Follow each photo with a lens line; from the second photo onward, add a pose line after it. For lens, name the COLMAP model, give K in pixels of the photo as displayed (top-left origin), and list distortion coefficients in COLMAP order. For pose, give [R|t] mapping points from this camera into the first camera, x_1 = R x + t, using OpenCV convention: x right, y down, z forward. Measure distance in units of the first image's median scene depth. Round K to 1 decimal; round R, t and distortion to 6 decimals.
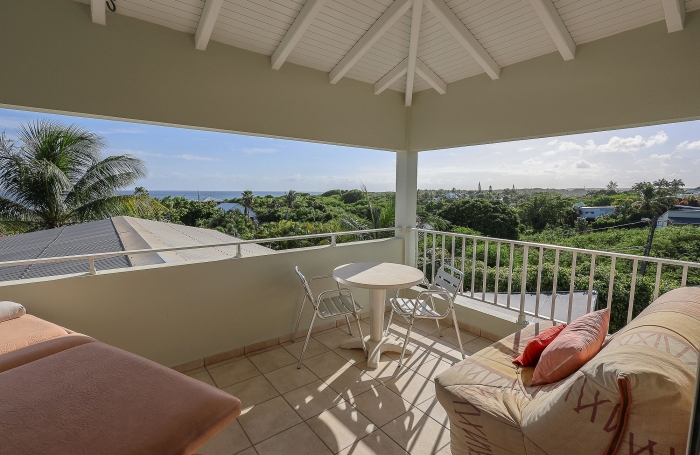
lens RADIAL K [[324.2, 0, 350.2], [0, 324.2, 229.5], [0, 0, 1]] dist [-0.001646, -0.000449]
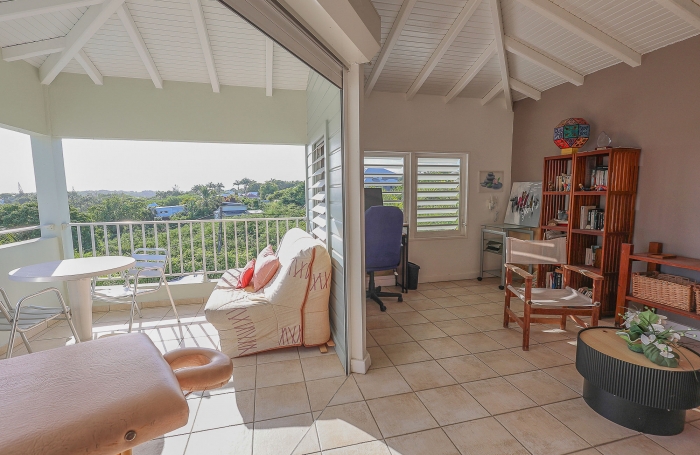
lens RADIAL K [[324.2, 0, 350.2], [0, 324.2, 229.5], [0, 0, 1]] dist [-0.001646, -0.000449]
pose [[0.396127, -0.113396, 0.911167, -0.411959], [0.117882, 0.990413, 0.072010, 0.051436], [-0.910597, 0.078885, 0.405697, -0.091159]]
